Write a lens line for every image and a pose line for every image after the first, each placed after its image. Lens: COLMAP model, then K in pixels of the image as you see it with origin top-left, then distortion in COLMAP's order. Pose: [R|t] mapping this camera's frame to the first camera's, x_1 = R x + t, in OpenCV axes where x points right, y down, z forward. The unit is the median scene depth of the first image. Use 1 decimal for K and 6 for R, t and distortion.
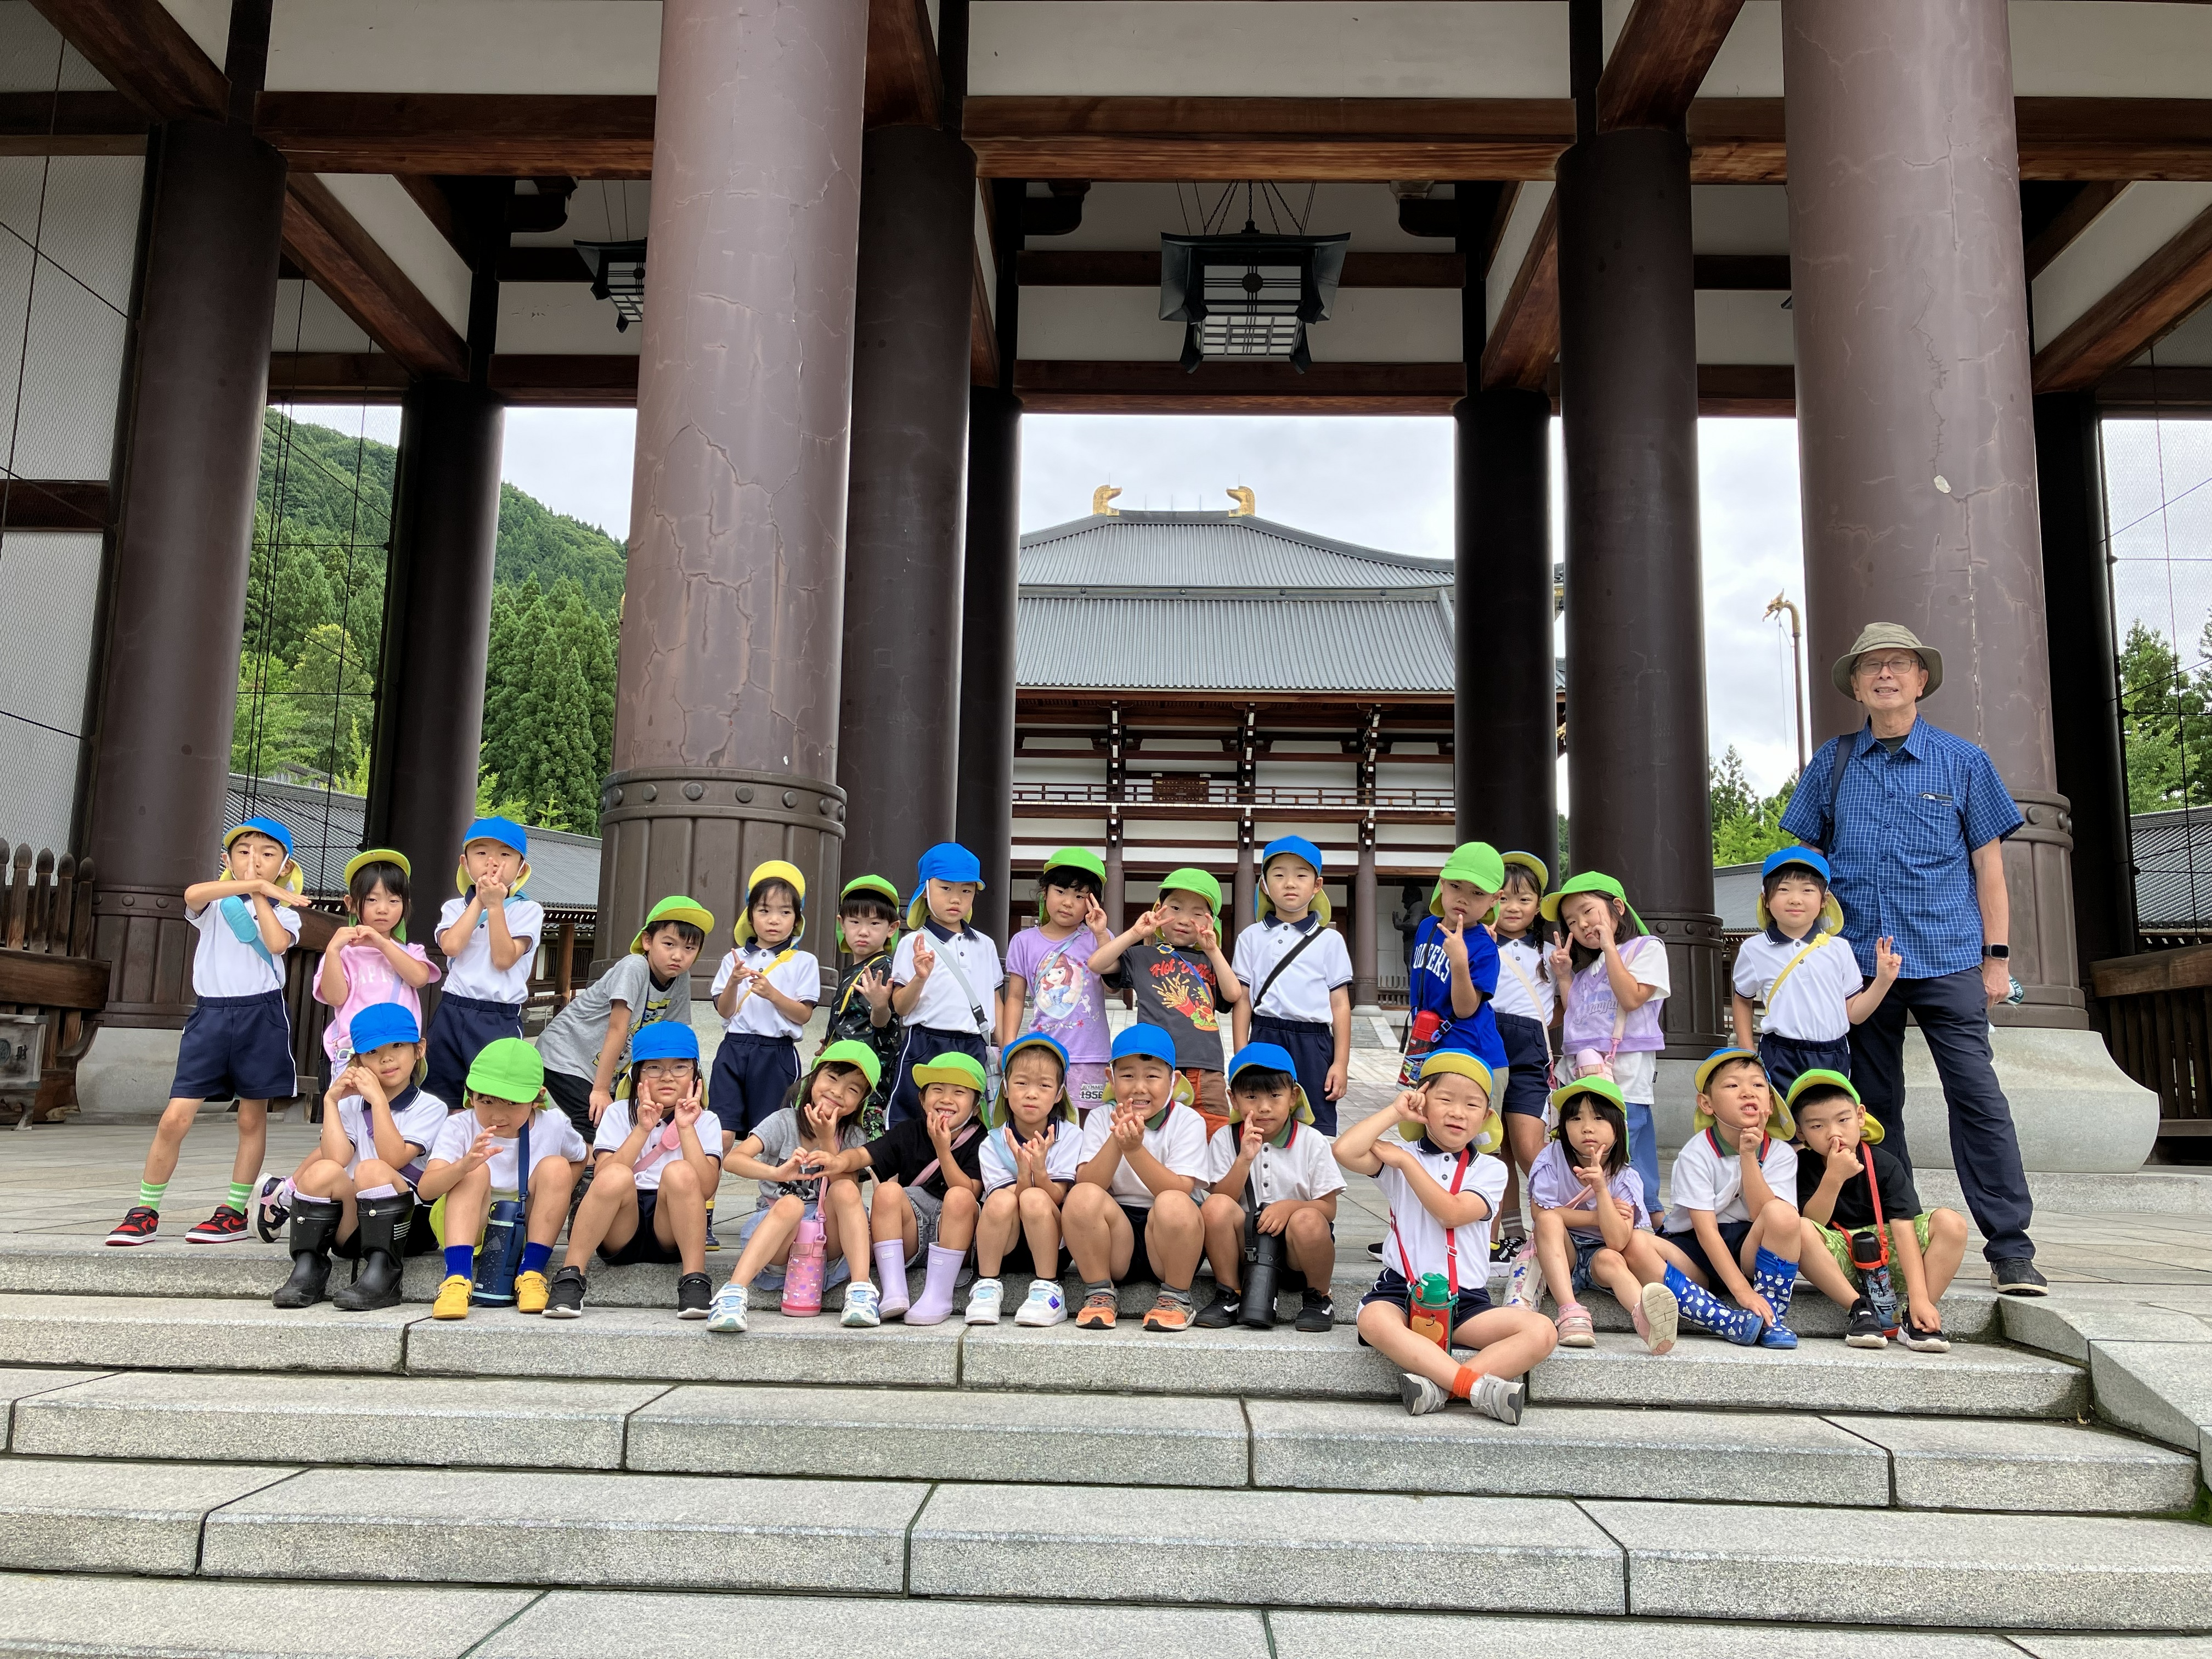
lens RADIAL K [[1830.6, 0, 1111.2], [0, 1830.6, 849.6], [0, 0, 1]] dist [0.032902, -0.027961]
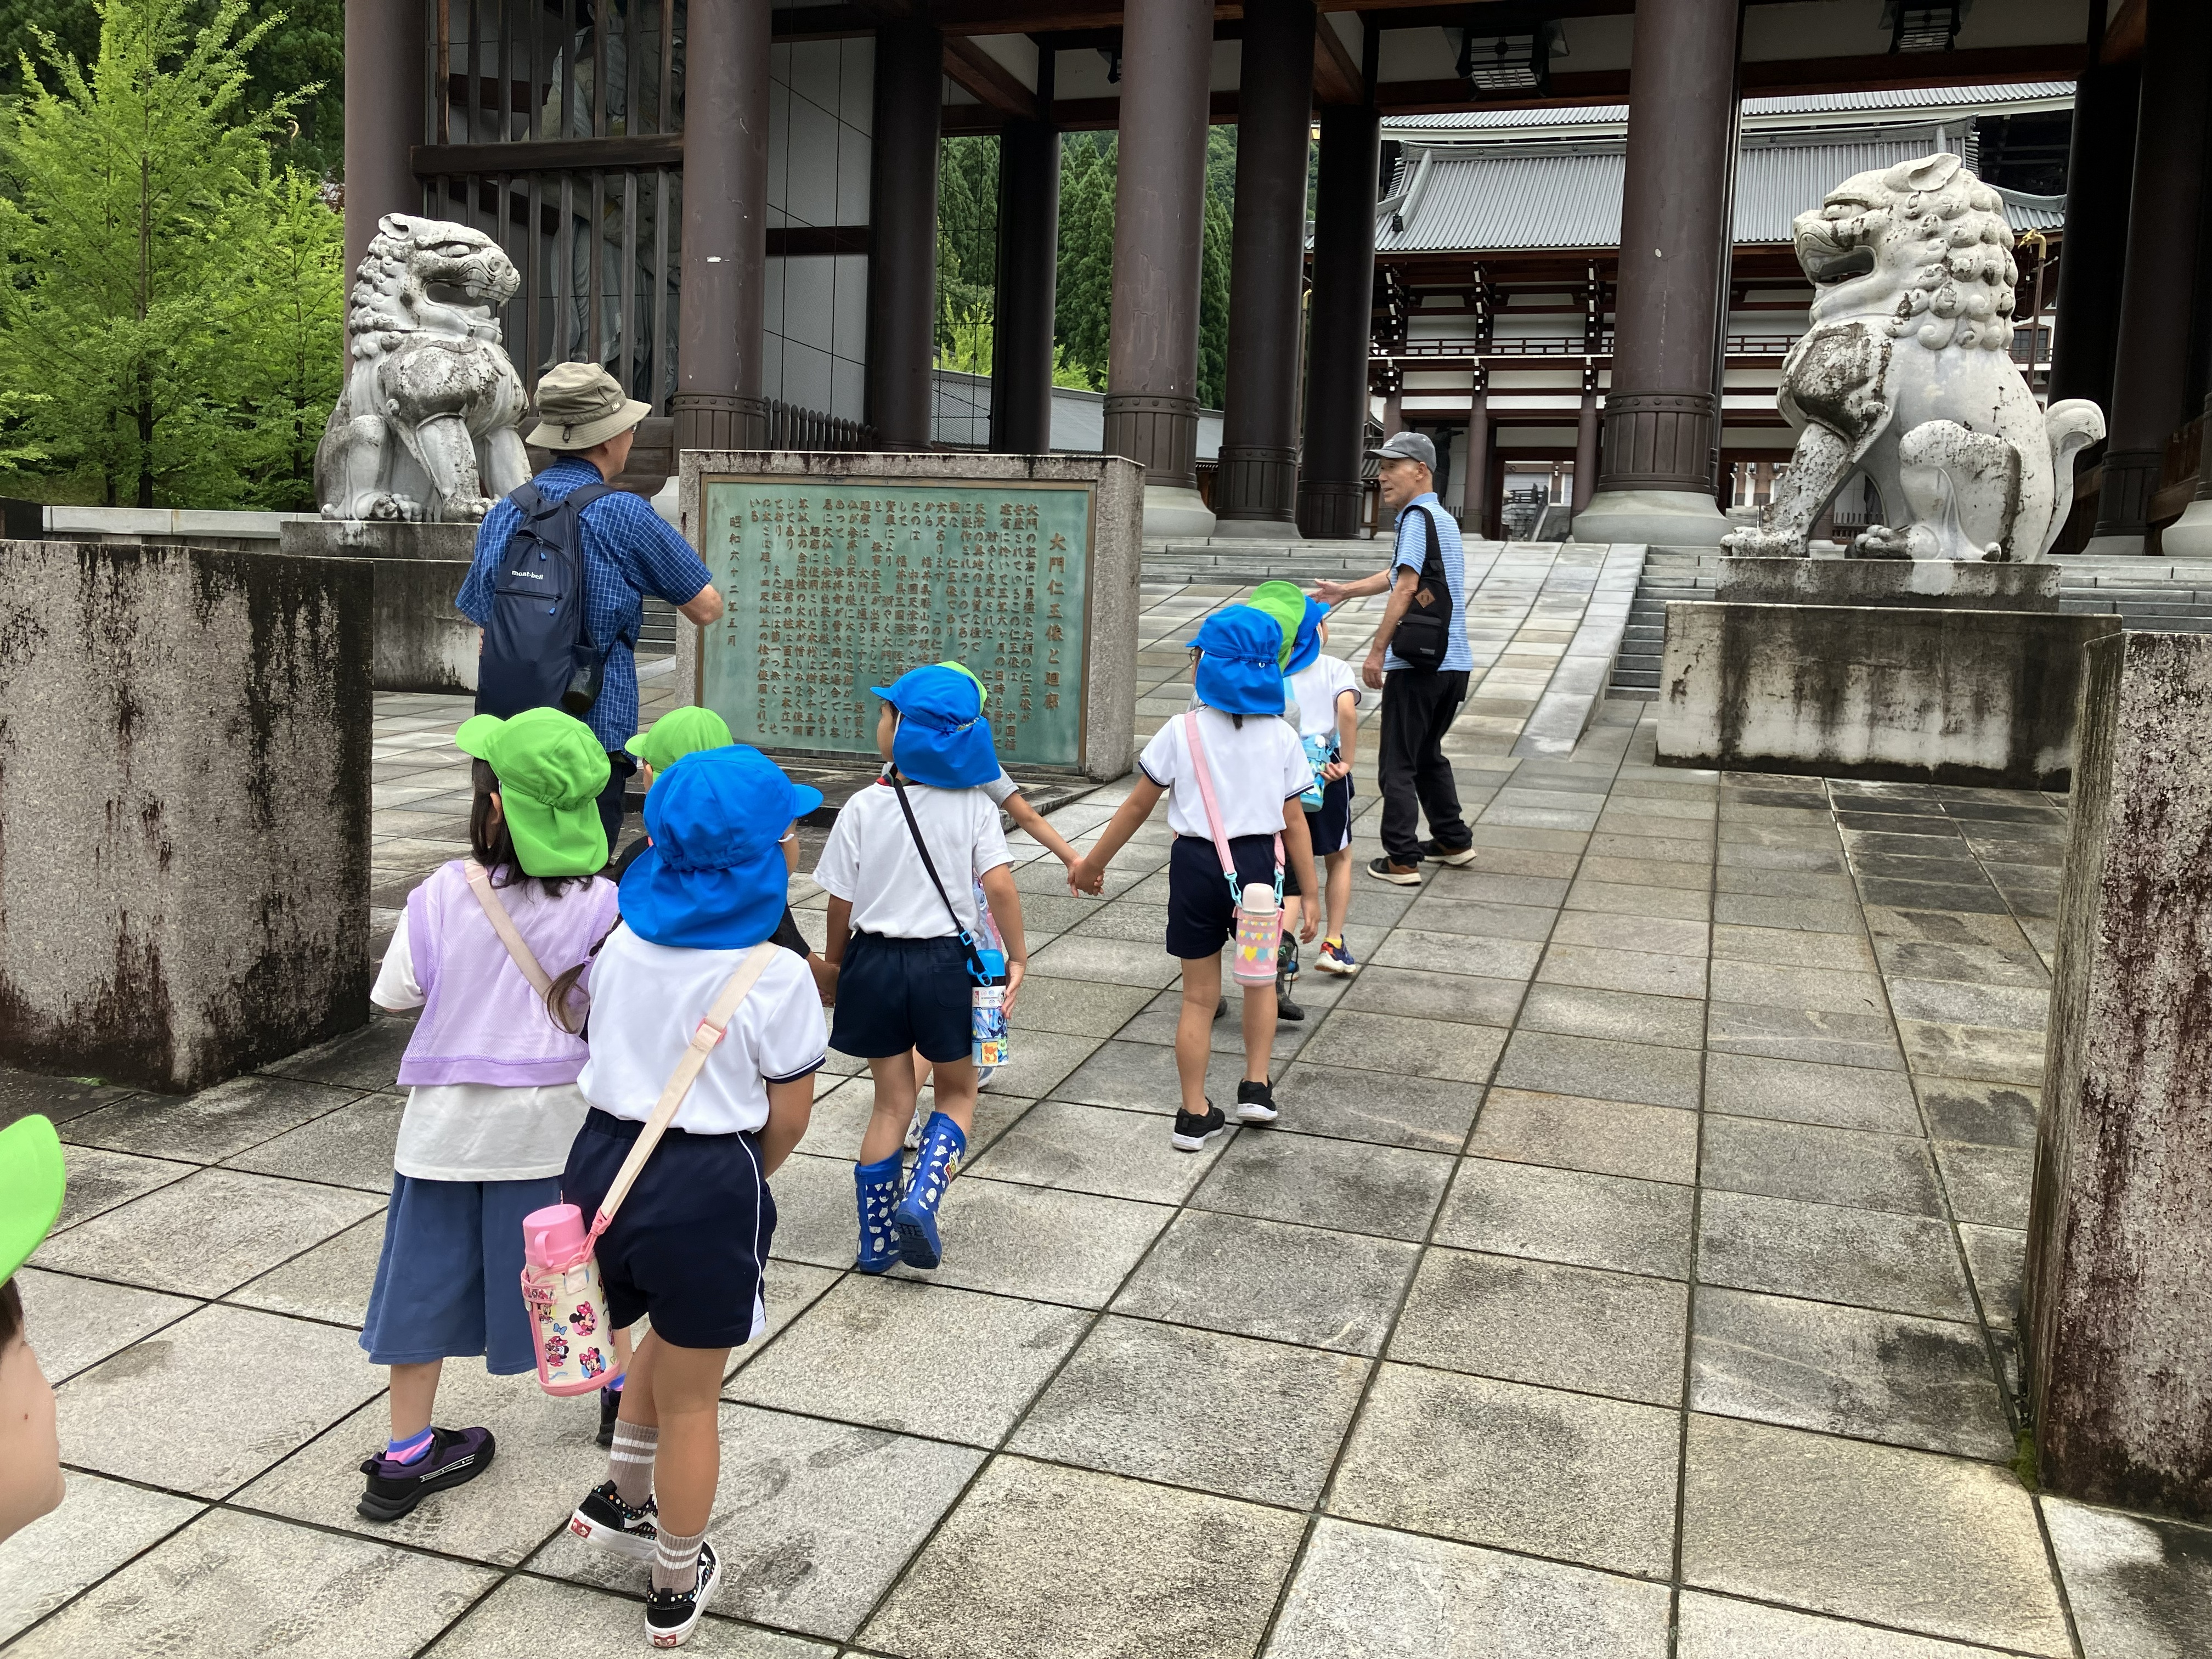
lens RADIAL K [[1830.6, 0, 1121.2], [0, 1830.6, 841.0], [0, 0, 1]] dist [0.032902, -0.027961]
pose [[0.957195, 0.047921, -0.285451, 0.061552], [0.021006, 0.972098, 0.233634, -0.005189], [0.288682, -0.229630, 0.929480, -0.180993]]
